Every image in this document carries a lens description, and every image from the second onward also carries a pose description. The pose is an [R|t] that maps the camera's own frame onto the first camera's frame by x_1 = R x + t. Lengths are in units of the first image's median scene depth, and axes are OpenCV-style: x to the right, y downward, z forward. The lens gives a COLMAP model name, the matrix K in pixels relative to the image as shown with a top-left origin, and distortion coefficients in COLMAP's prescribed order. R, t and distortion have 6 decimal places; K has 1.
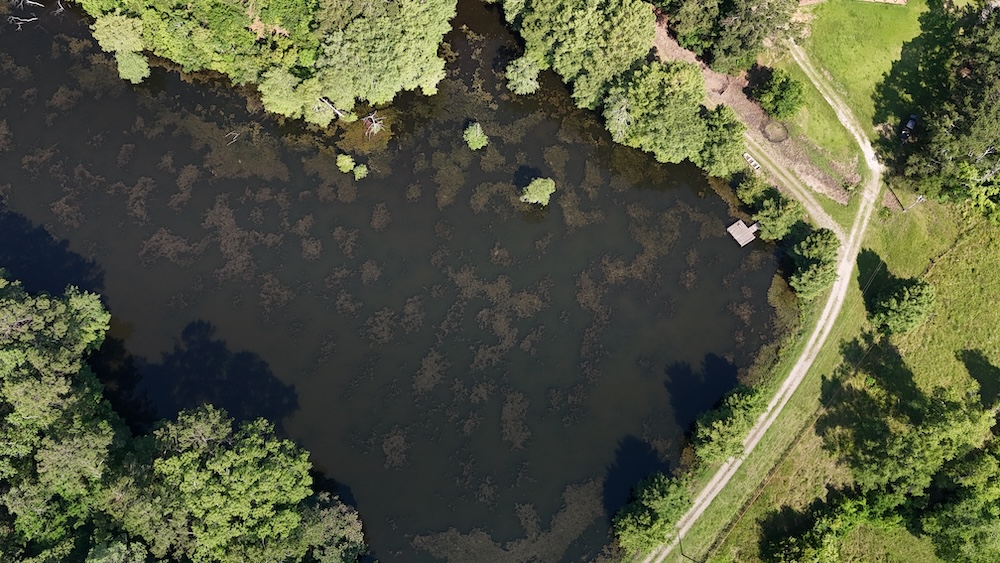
lens RADIAL K [[737.4, 0, 498.0], [0, 737.4, 271.5], [0, 0, 1]] dist [0.055368, -0.049221]
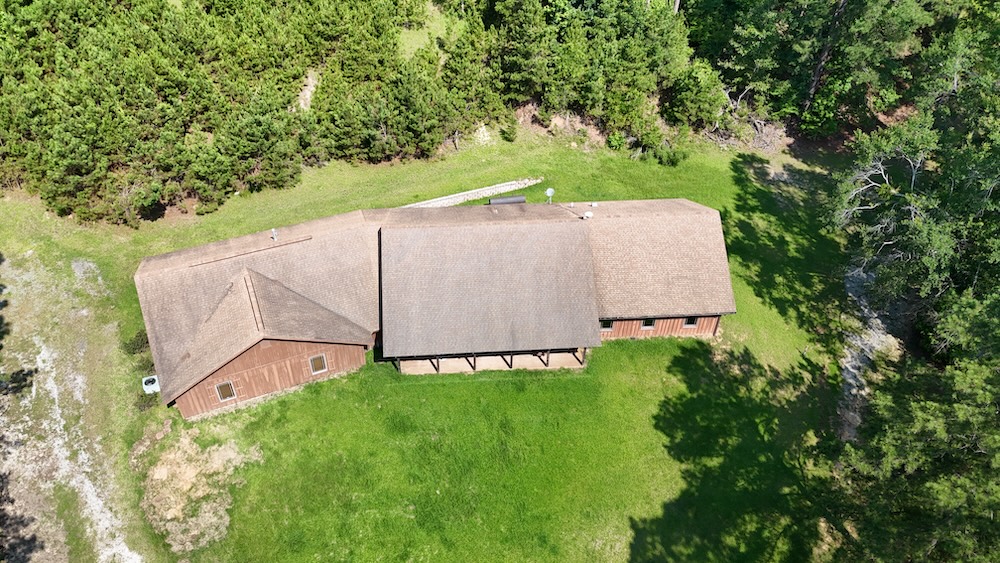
lens RADIAL K [[737.4, 0, 497.6], [0, 737.4, 276.6], [0, 0, 1]] dist [0.055368, -0.049221]
pose [[0.984327, -0.084044, 0.155038, 0.486171], [0.156880, 0.818866, -0.552129, -0.245738], [-0.080552, 0.567798, 0.819217, 0.777983]]
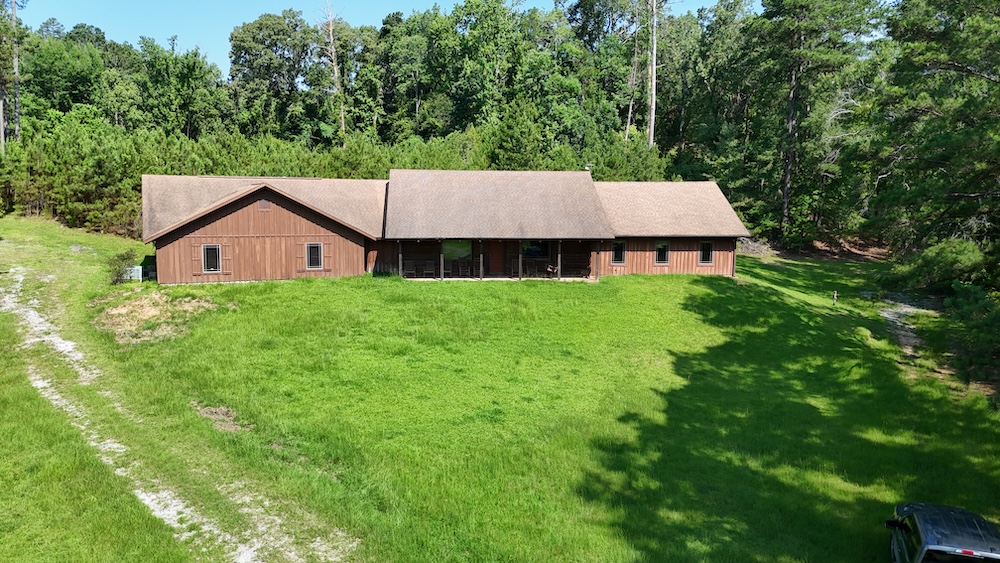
lens RADIAL K [[737.4, 0, 497.8], [0, 737.4, 280.8], [0, 0, 1]] dist [0.055368, -0.049221]
pose [[0.981995, 0.010765, 0.188599, 0.475016], [0.171960, 0.362353, -0.916041, -0.134685], [-0.078201, 0.931979, 0.353977, 0.935337]]
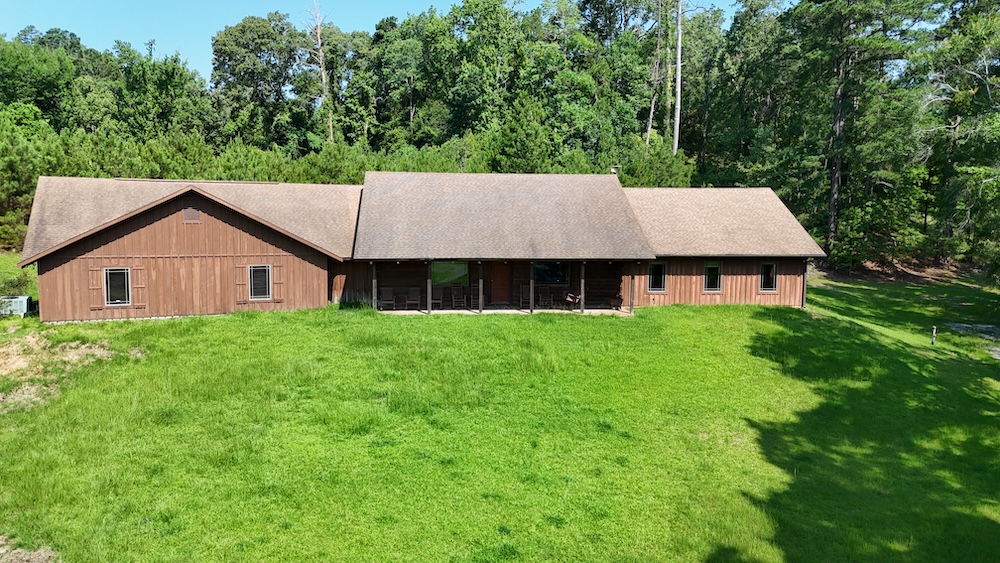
lens RADIAL K [[737.4, 0, 498.6], [0, 737.4, 280.8], [0, 0, 1]] dist [0.055368, -0.049221]
pose [[0.981525, 0.014901, 0.190754, 0.484894], [0.174337, 0.341155, -0.923699, -0.191931], [-0.078840, 0.939889, 0.332254, 0.952697]]
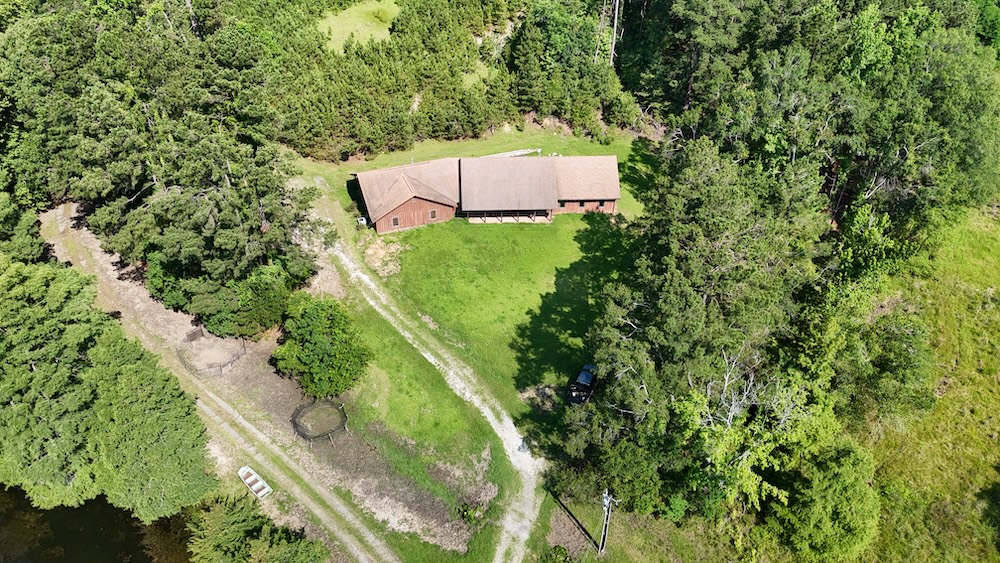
lens RADIAL K [[737.4, 0, 503.6], [0, 737.4, 278.6], [0, 0, 1]] dist [0.055368, -0.049221]
pose [[0.988416, -0.057890, 0.140297, 0.429808], [0.132083, 0.783432, -0.607279, 0.041934], [-0.074758, 0.618775, 0.782003, 0.572180]]
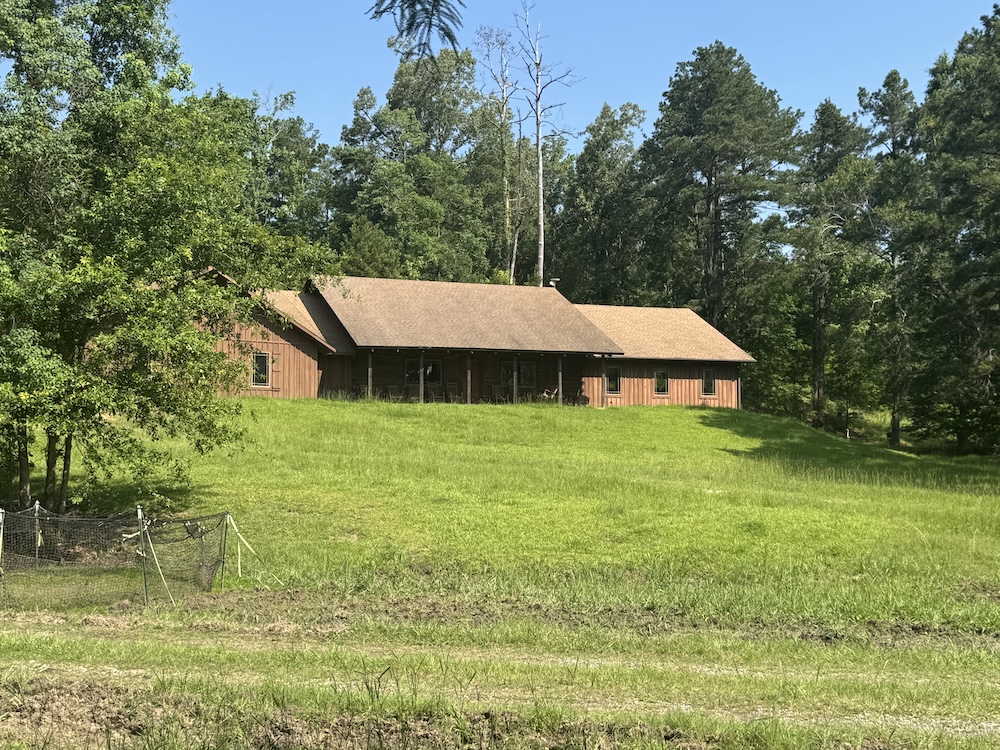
lens RADIAL K [[1248.4, 0, 500.2], [0, 1248.4, 384.6], [0, 0, 1]] dist [0.188857, 0.000000]
pose [[0.869225, 0.046875, 0.492190, 0.358475], [0.474642, 0.199609, -0.857246, -0.078783], [-0.138429, 0.978754, 0.151256, 0.968894]]
